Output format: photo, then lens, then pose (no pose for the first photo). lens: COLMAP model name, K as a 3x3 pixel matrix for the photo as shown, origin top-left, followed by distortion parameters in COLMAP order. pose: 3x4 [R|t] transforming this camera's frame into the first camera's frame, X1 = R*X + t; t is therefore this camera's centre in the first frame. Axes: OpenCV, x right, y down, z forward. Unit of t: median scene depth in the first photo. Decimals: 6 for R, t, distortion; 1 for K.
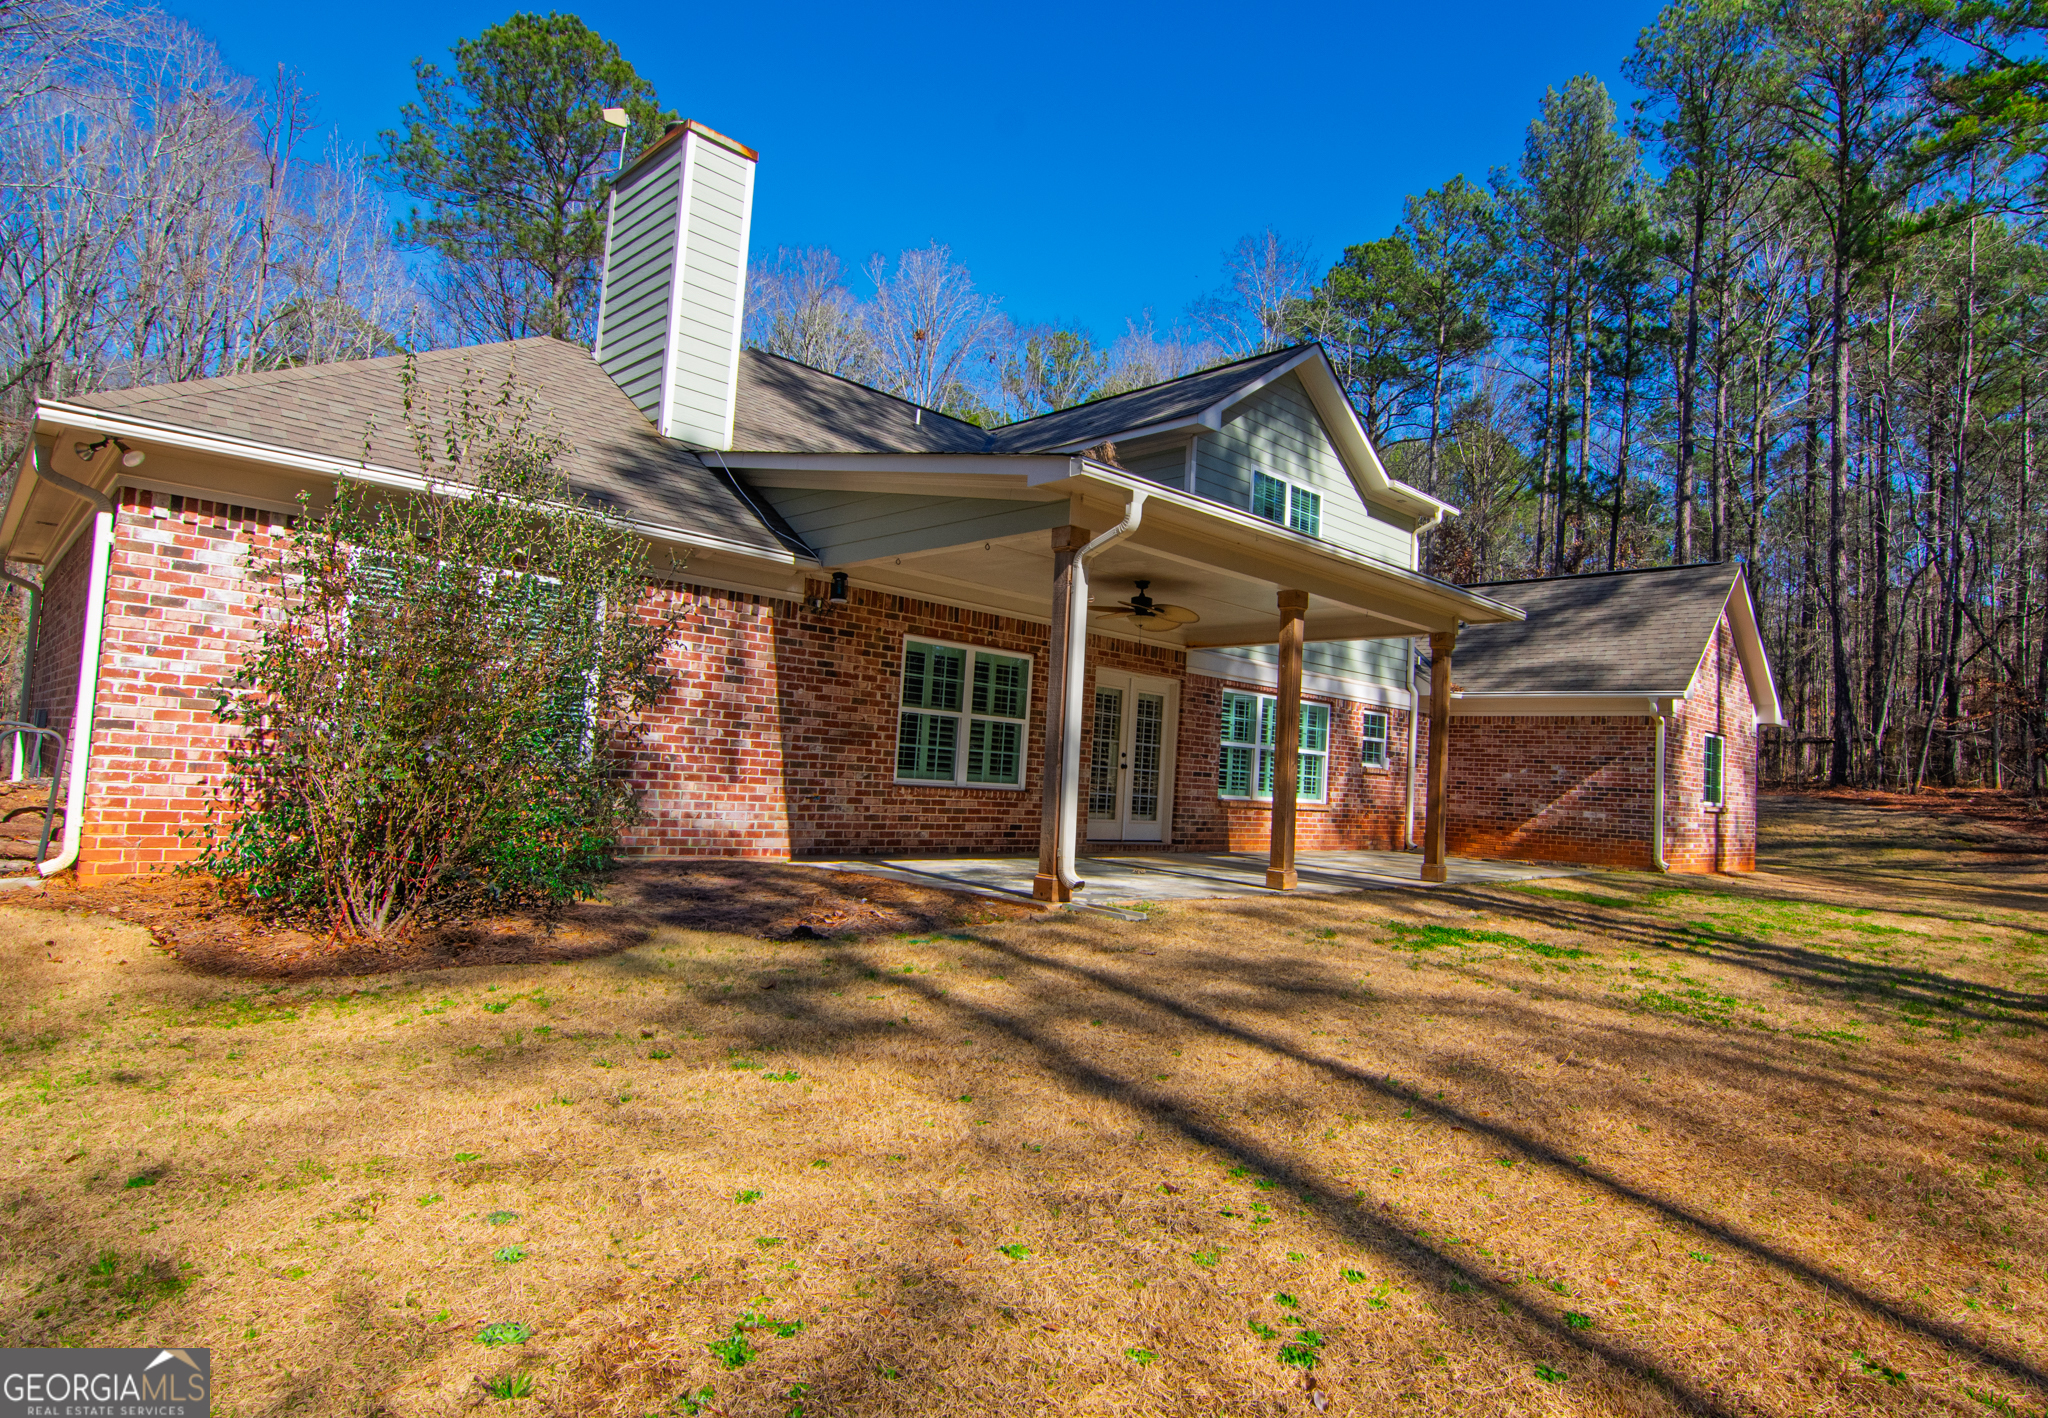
lens RADIAL K [[1116.1, 0, 1023.6], [0, 1116.1, 711.1], [0, 0, 1]] dist [-0.014315, -0.001243]
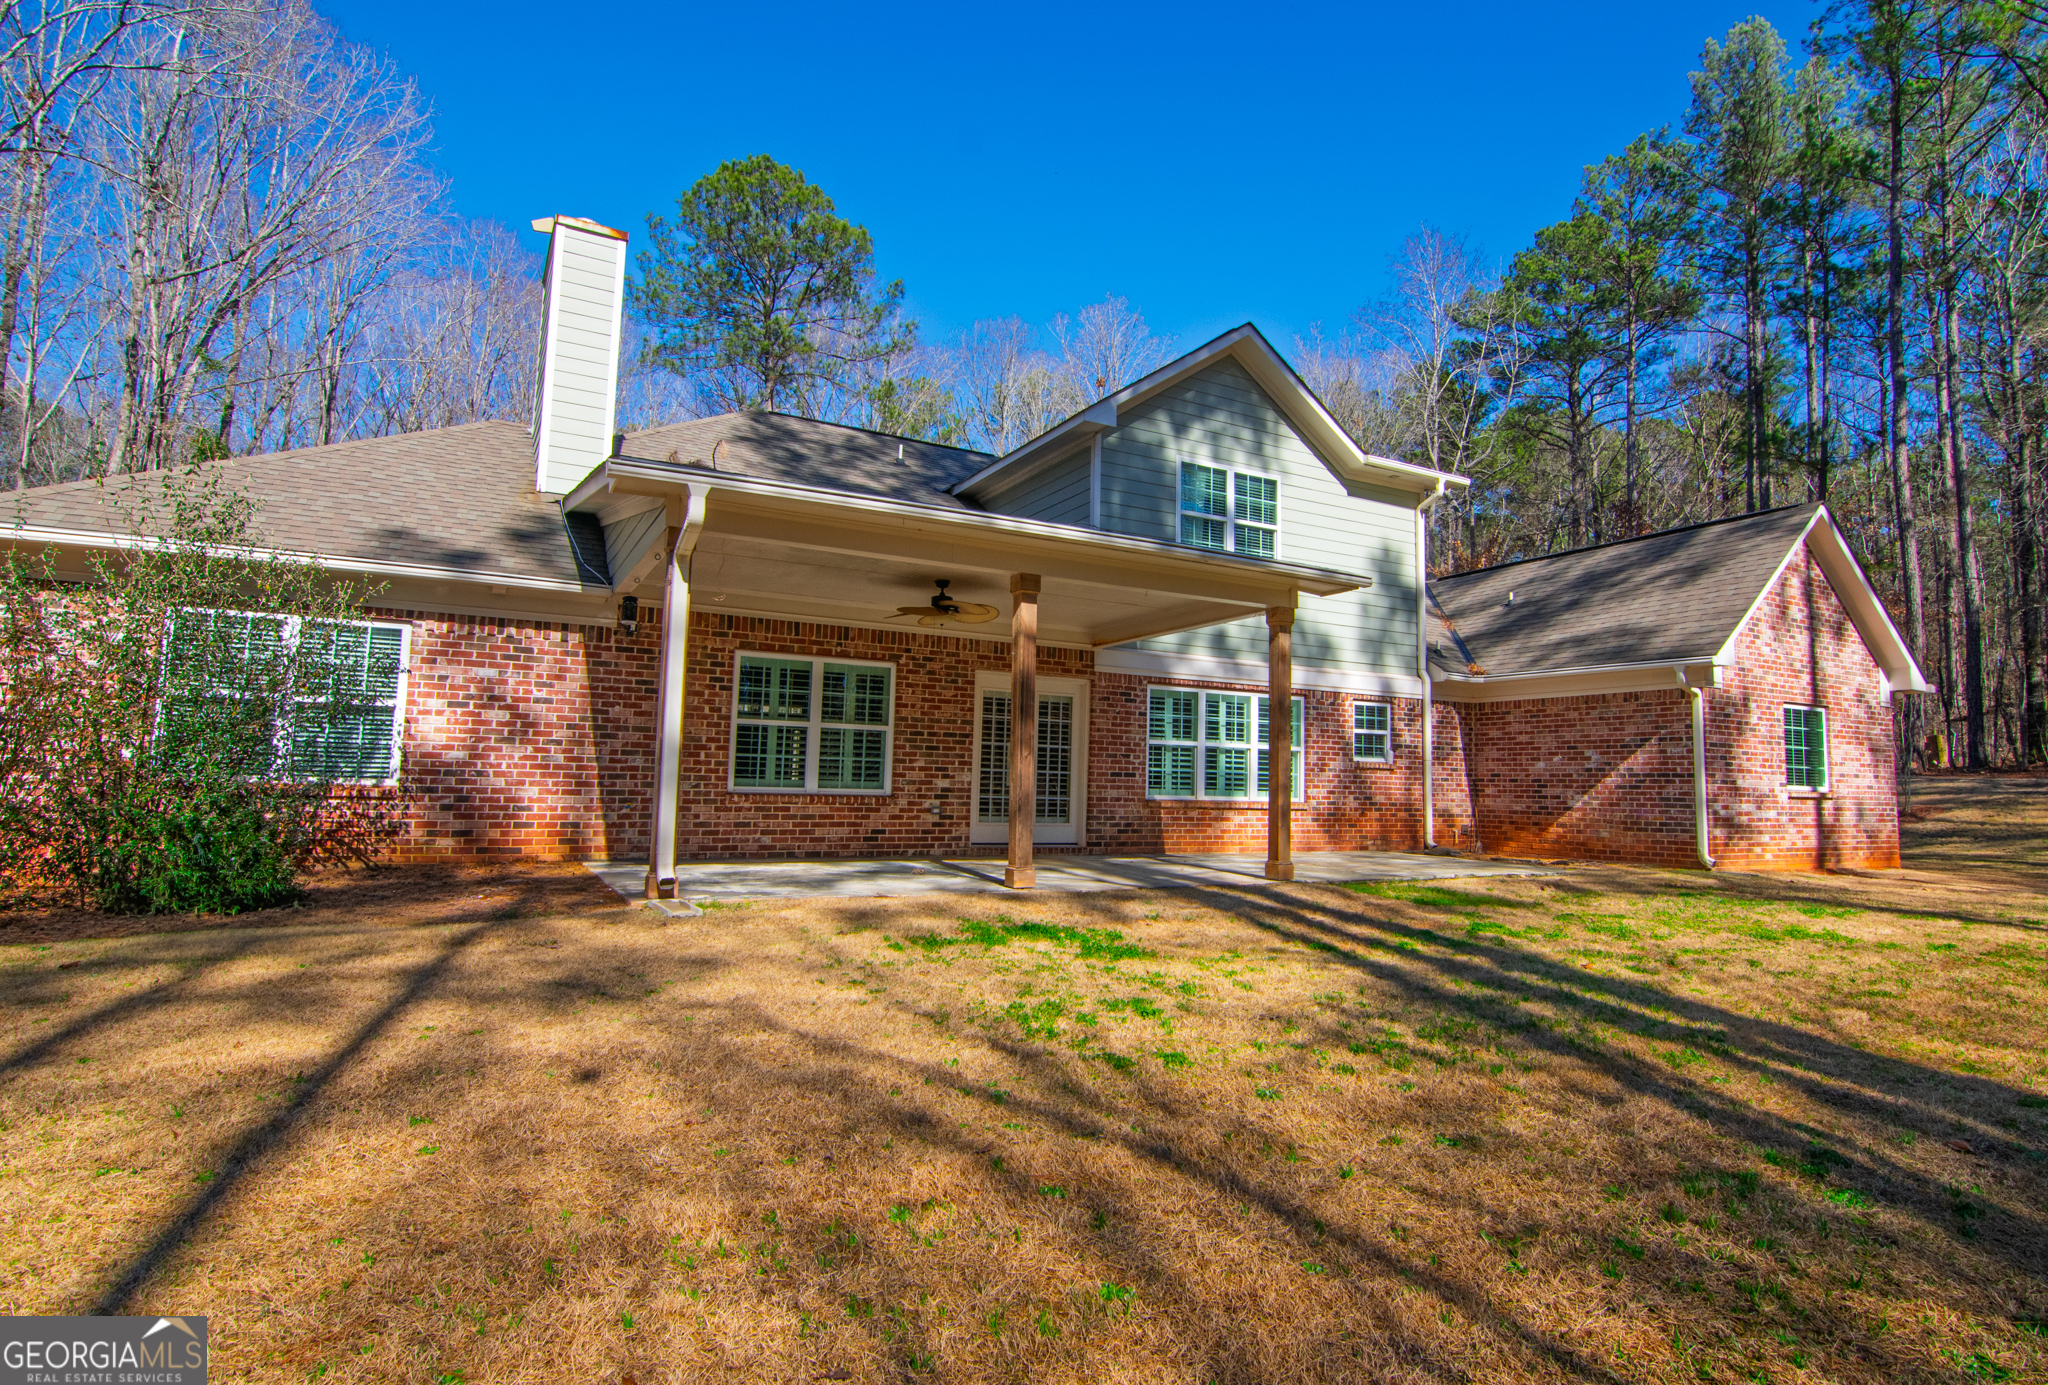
lens RADIAL K [[1045.7, 0, 1023.9], [0, 1045.7, 691.4], [0, 0, 1]] dist [-0.014349, -0.000342]
pose [[0.960972, -0.061107, -0.269814, 0.336270], [0.049003, 0.997476, -0.051376, 0.027406], [0.272273, 0.036150, 0.961541, 0.096611]]
